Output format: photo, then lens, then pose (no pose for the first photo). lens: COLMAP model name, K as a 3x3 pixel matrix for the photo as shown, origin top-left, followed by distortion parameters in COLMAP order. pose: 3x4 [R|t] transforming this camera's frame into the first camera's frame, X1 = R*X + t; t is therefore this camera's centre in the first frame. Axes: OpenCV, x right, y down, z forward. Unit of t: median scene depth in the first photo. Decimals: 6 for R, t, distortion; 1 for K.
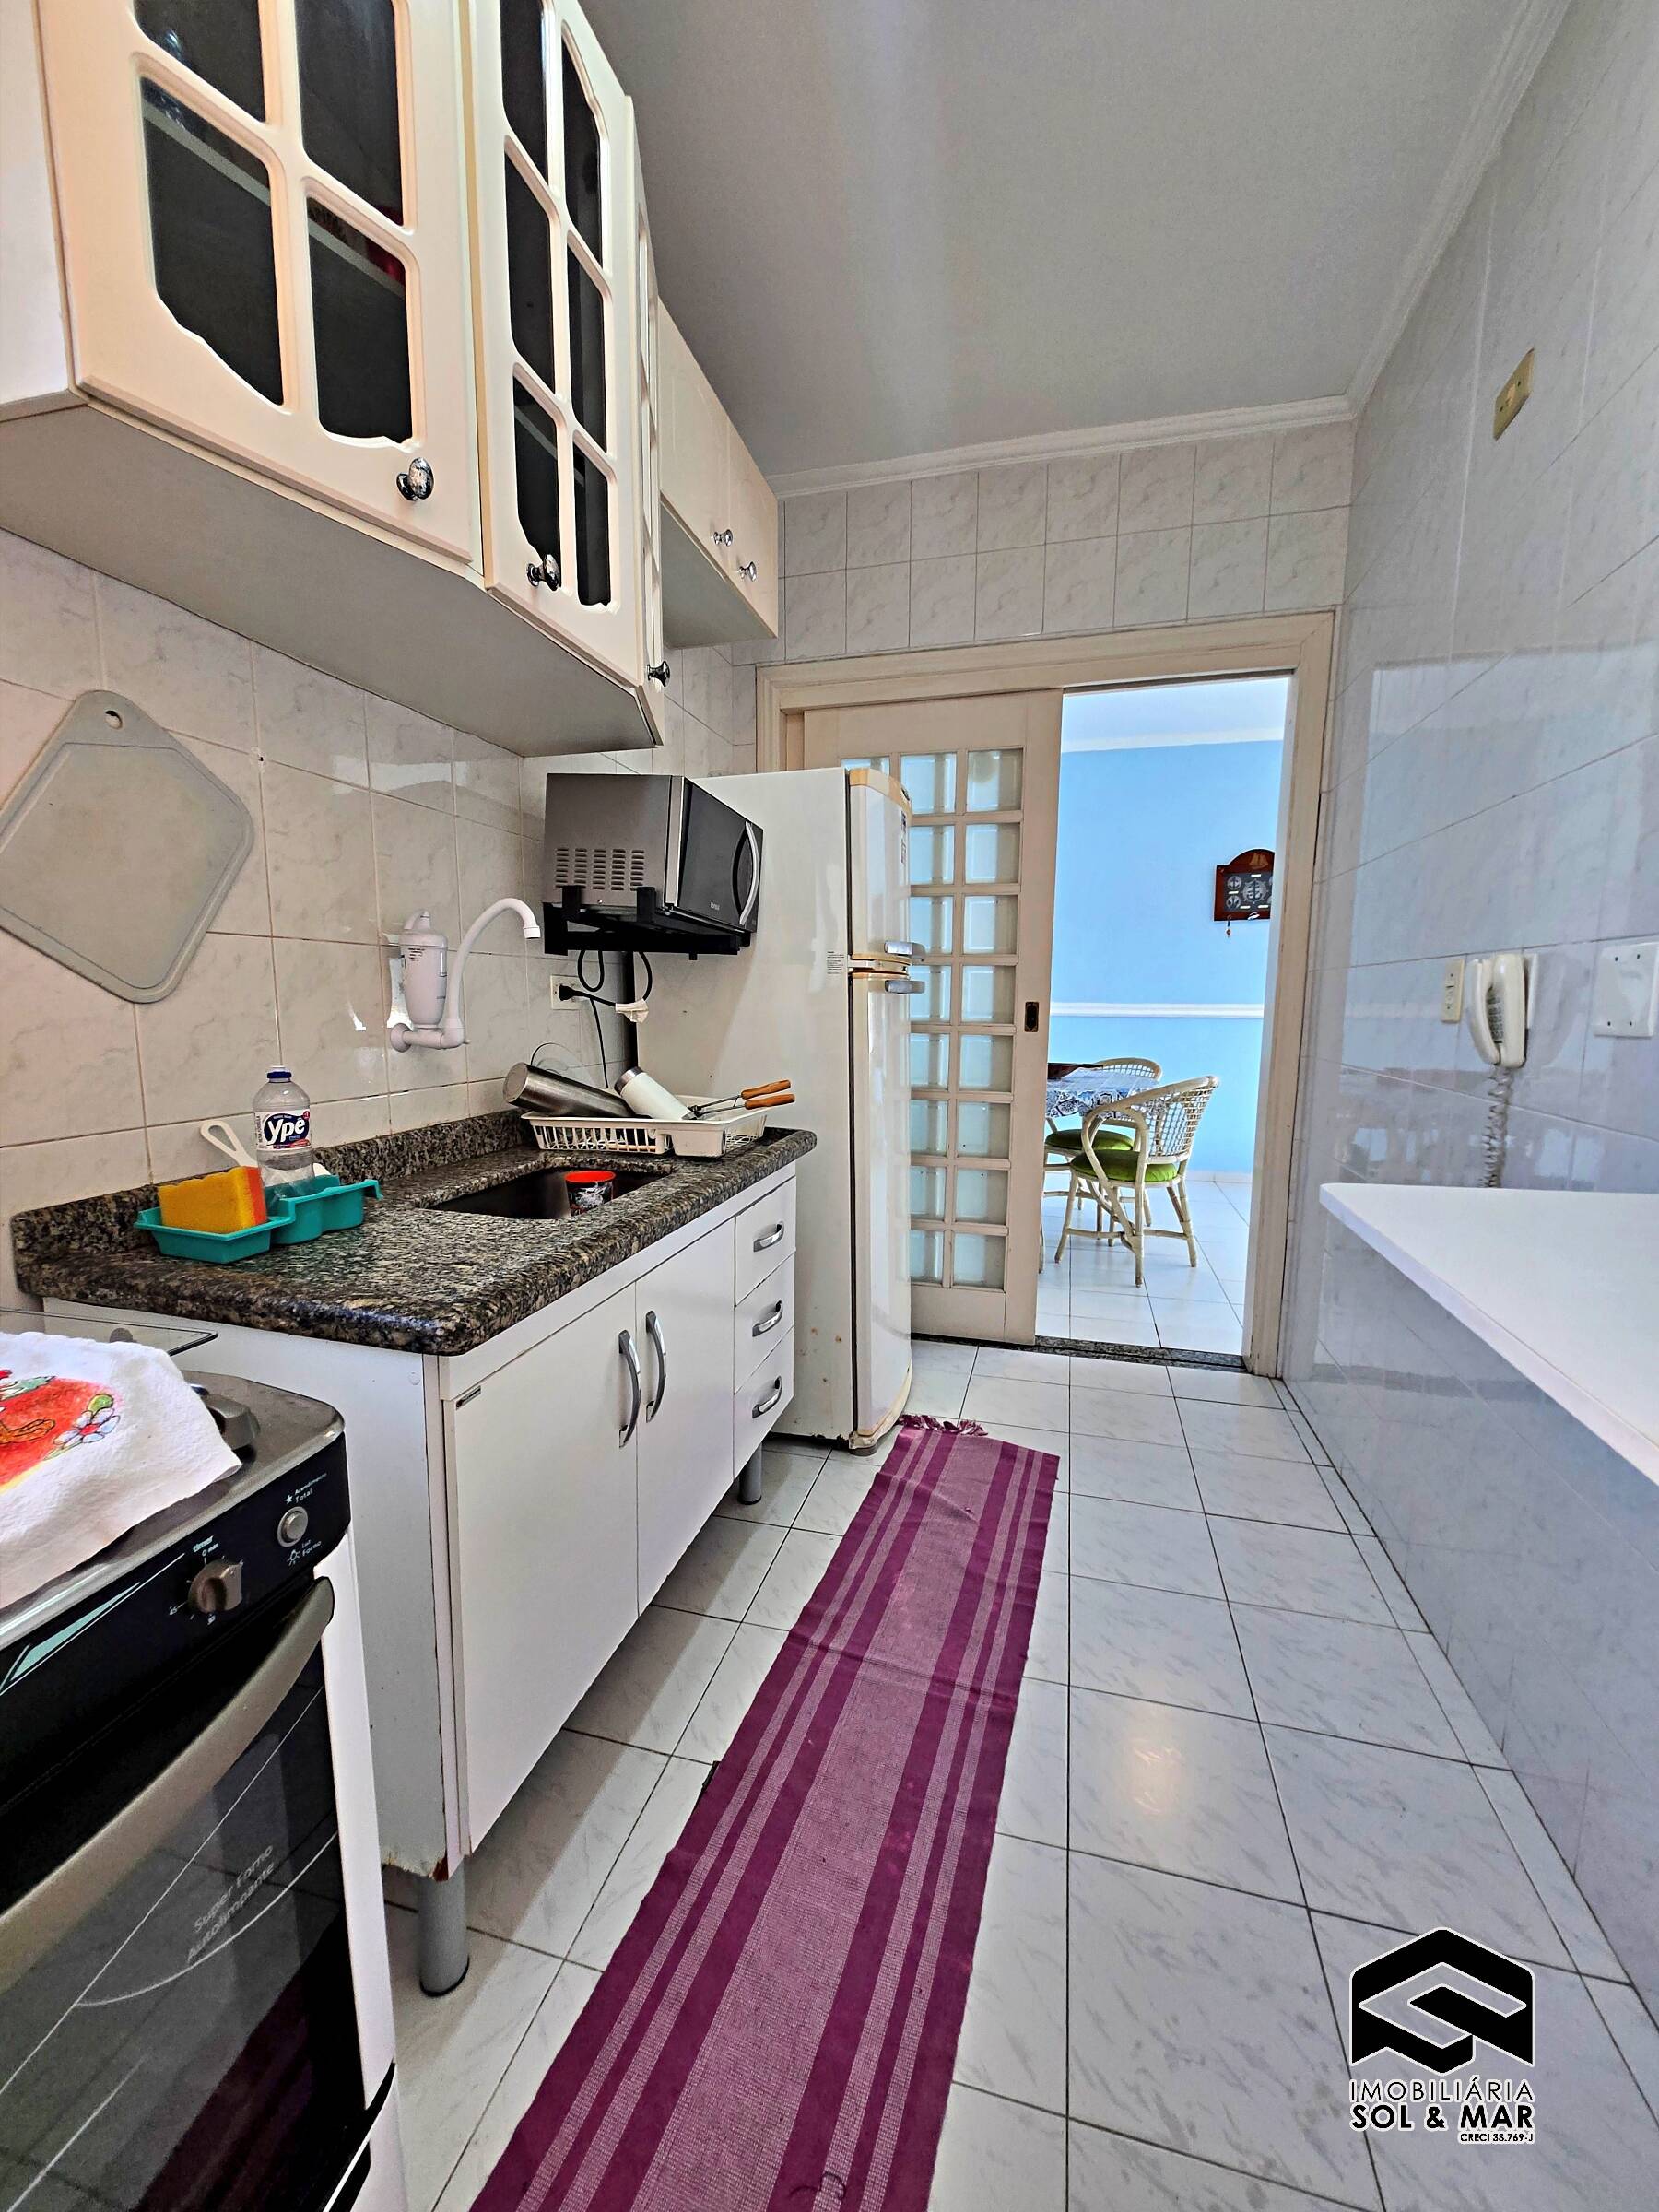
lens RADIAL K [[871.7, 0, 835.6], [0, 871.7, 1105.6], [0, 0, 1]] dist [0.005141, -0.000135]
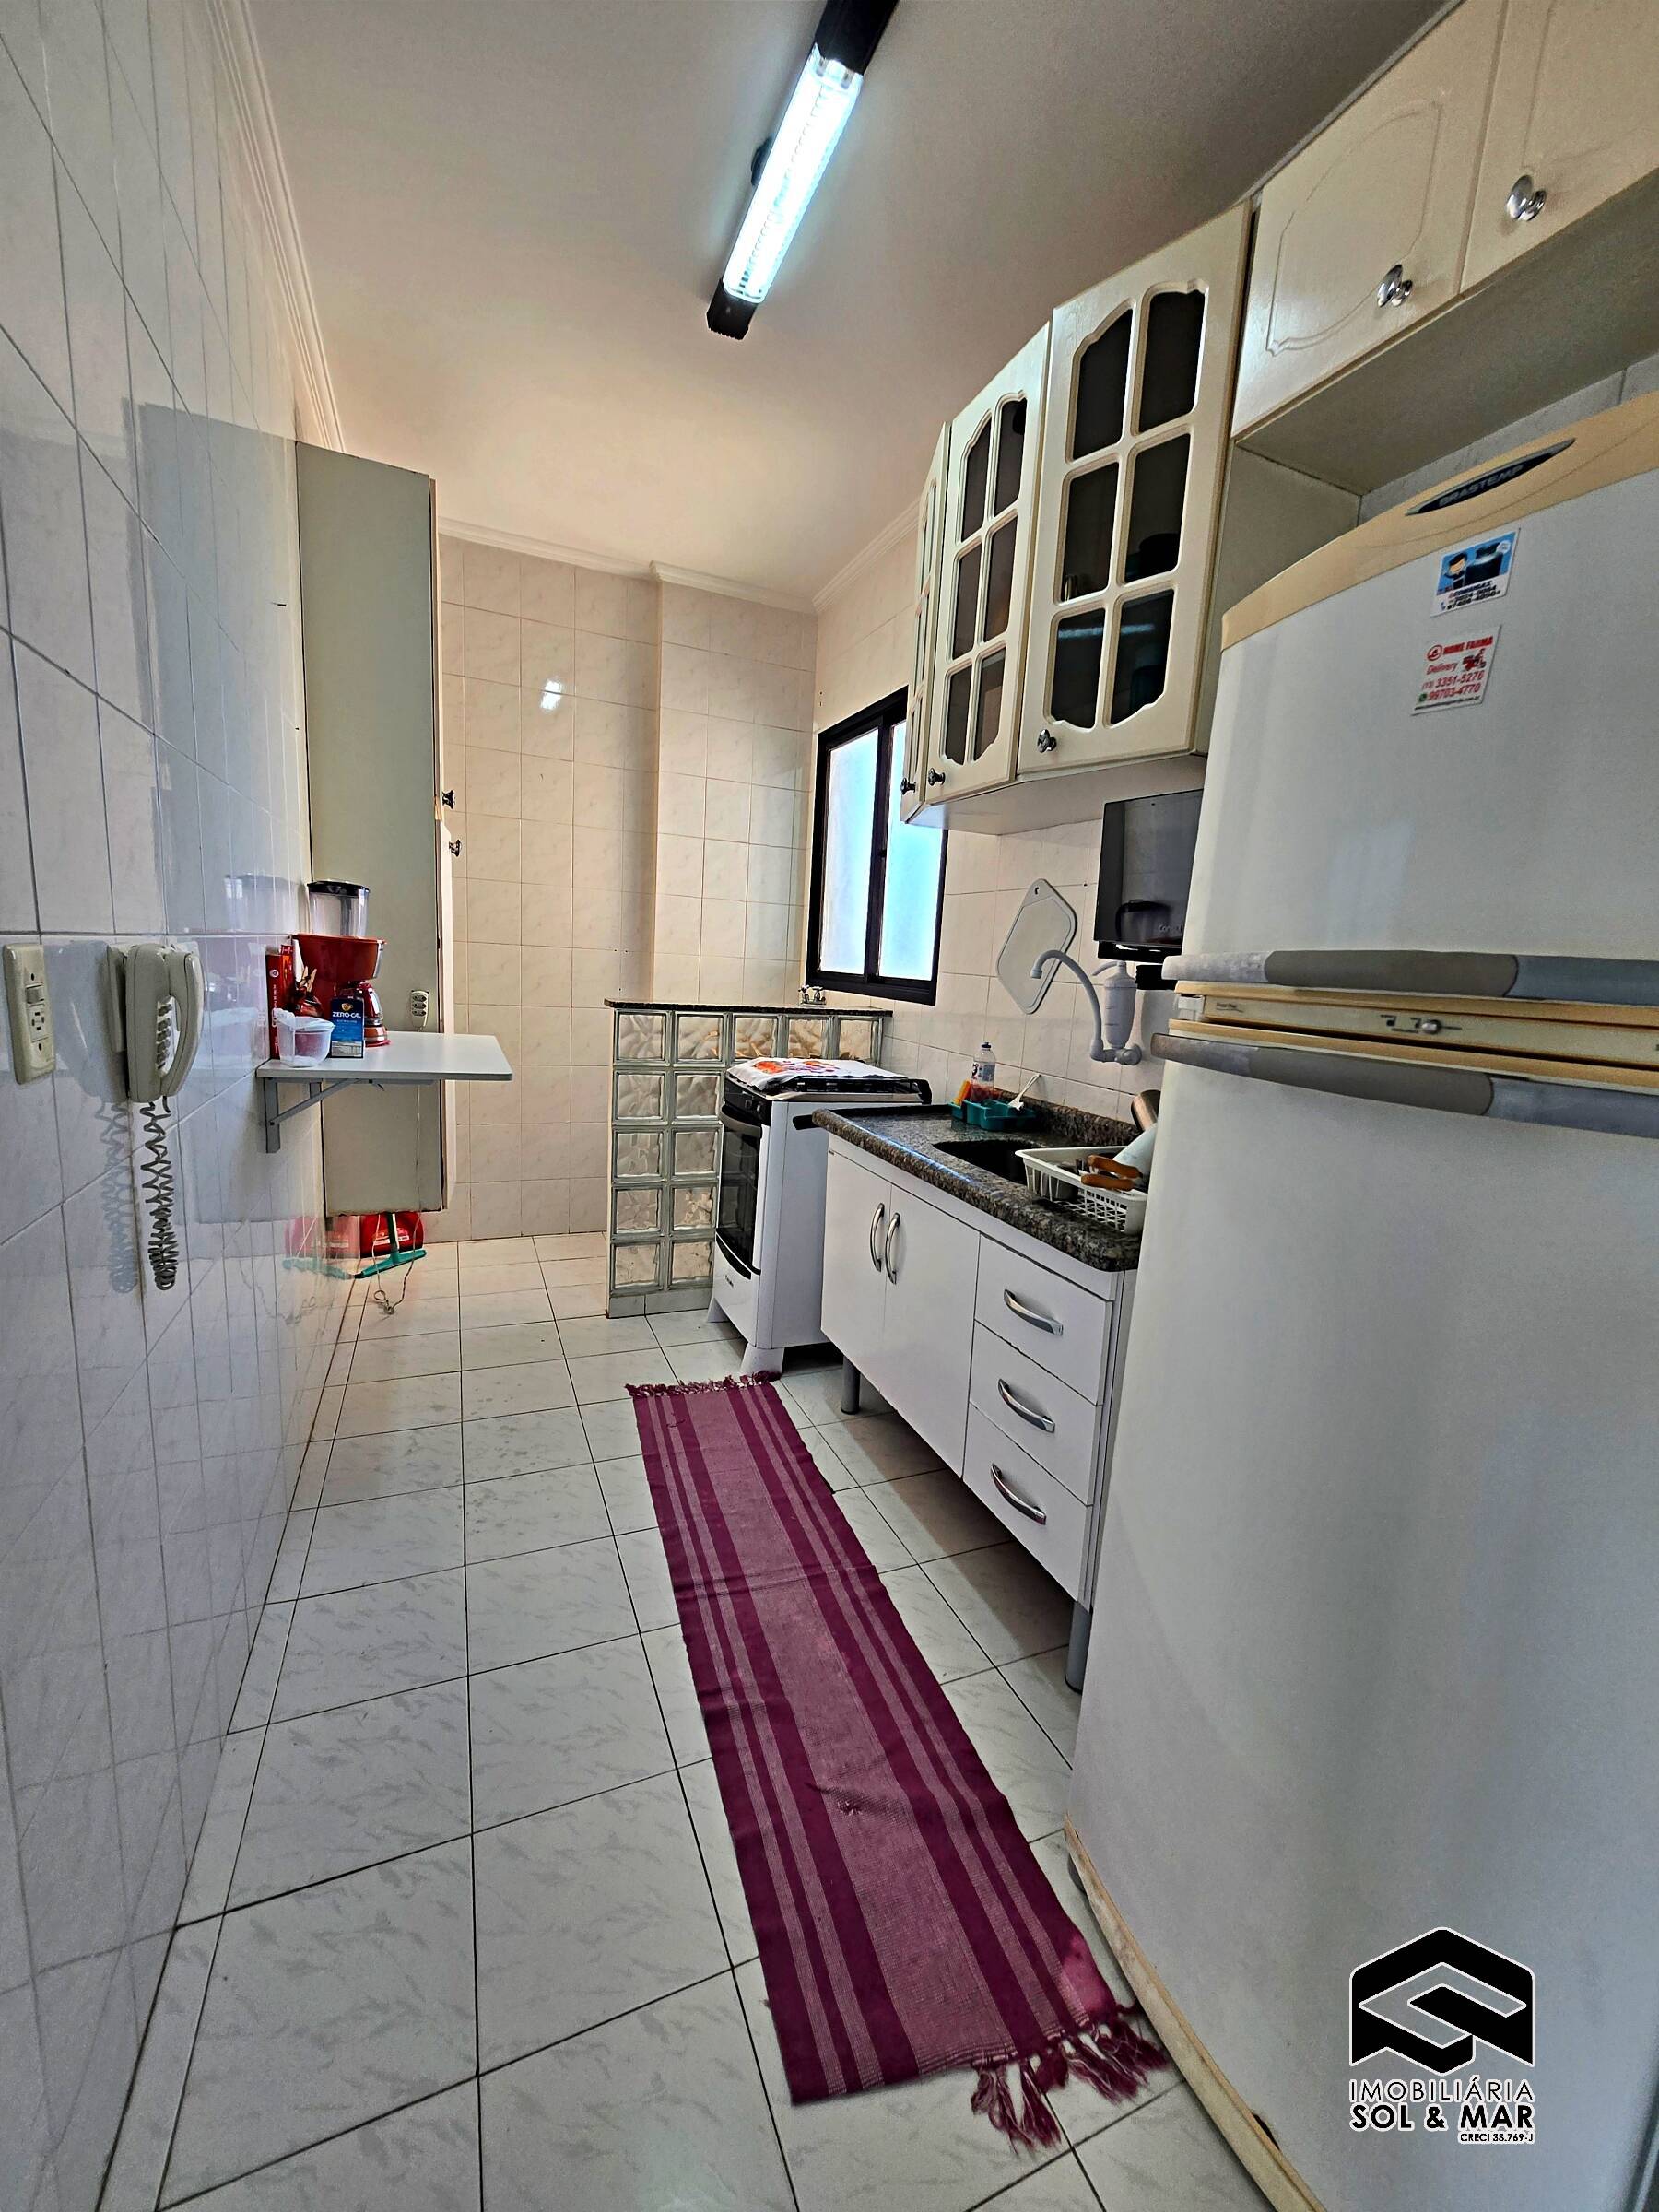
lens RADIAL K [[871.7, 0, 828.7], [0, 871.7, 1106.4], [0, 0, 1]] dist [0.005141, -0.000135]
pose [[-0.783844, 0.047514, -0.619137, 0.649624], [-0.144664, 0.955660, 0.256488, -0.252116], [0.603871, 0.290614, -0.742215, 1.572413]]
